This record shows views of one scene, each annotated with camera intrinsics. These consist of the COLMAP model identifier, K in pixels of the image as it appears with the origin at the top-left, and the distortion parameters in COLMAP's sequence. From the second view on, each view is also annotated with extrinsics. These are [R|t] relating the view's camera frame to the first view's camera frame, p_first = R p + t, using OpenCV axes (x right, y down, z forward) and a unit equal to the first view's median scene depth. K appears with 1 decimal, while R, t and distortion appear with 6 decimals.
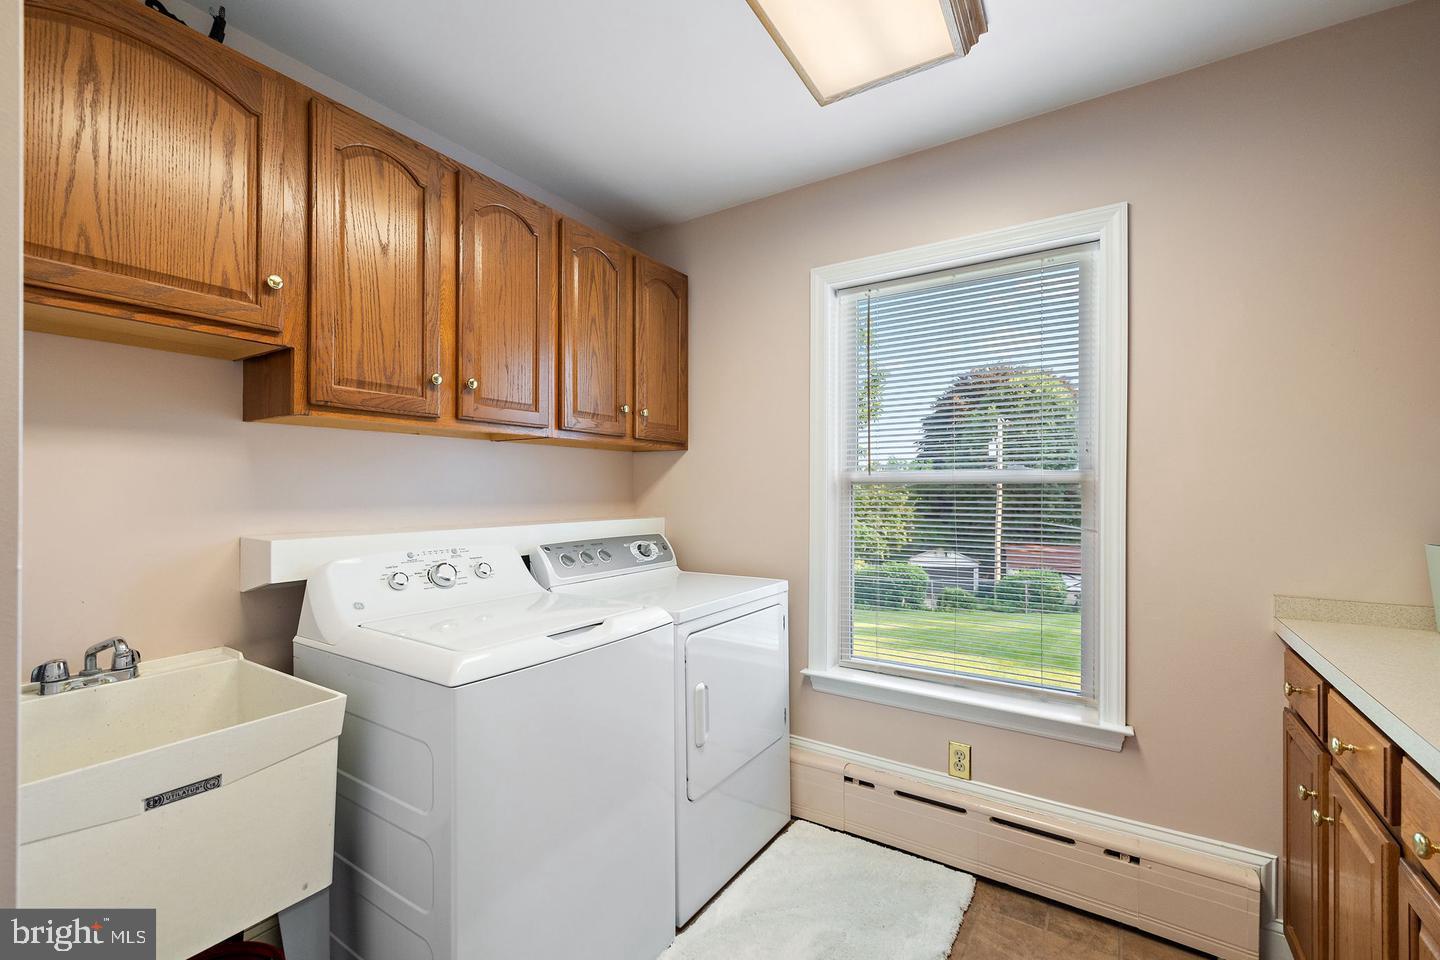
lens RADIAL K [[605.5, 0, 714.9], [0, 605.5, 488.4], [0, 0, 1]] dist [0.000014, -0.000263]
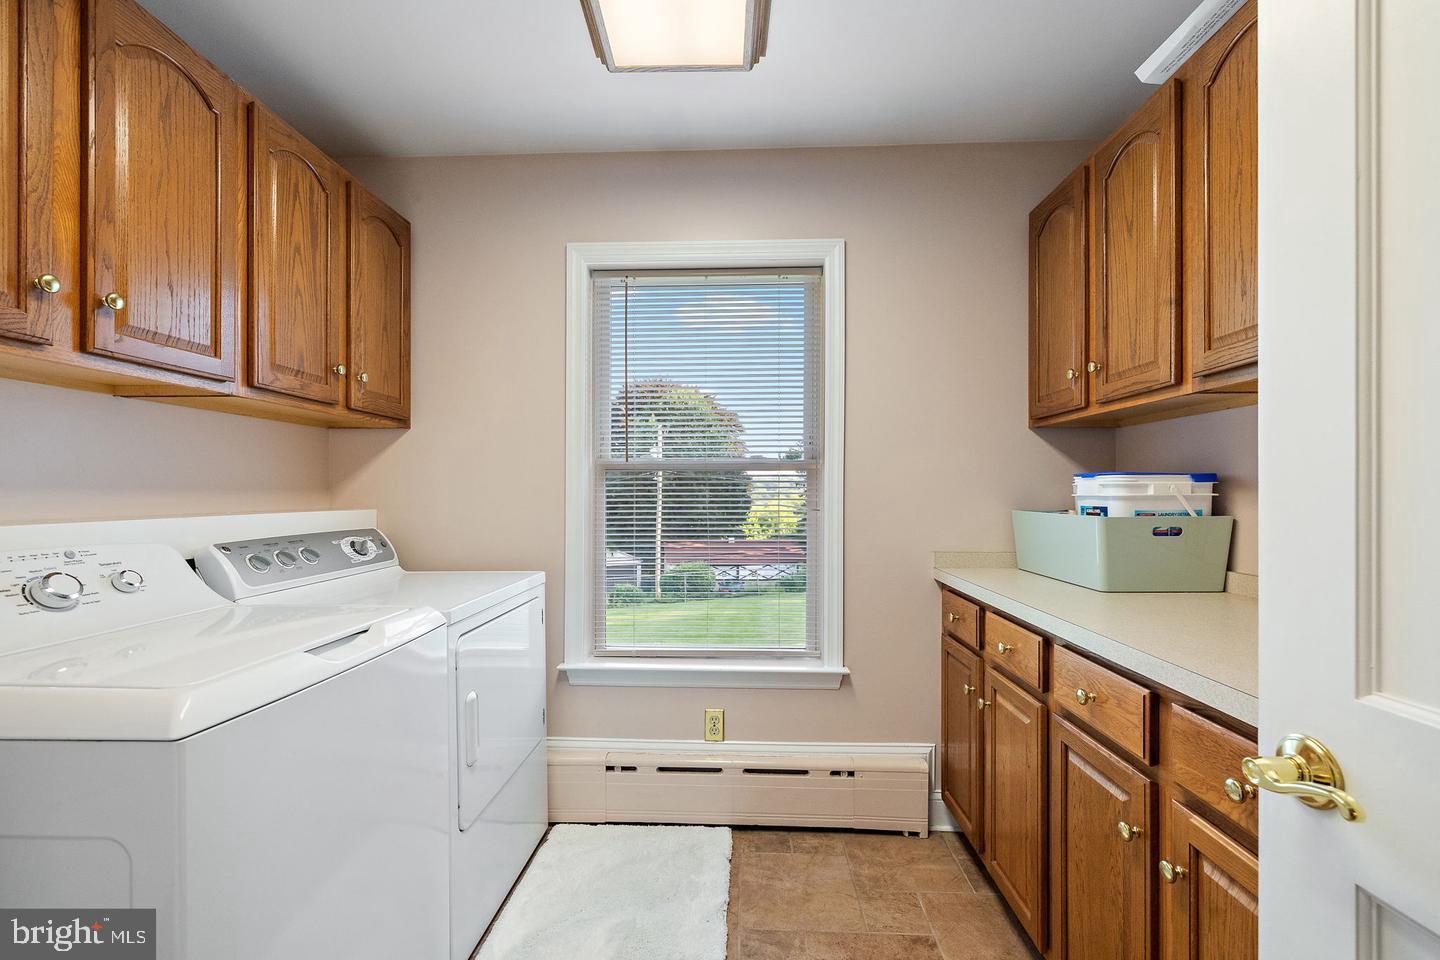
lens RADIAL K [[605.5, 0, 719.6], [0, 605.5, 491.5], [0, 0, 1]] dist [-0.000447, -0.000302]
pose [[0.855538, -0.000661, 0.517739, -0.147039], [0.000325, 1.000000, 0.000740, 0.030717], [-0.517739, -0.000465, 0.855538, 0.068930]]
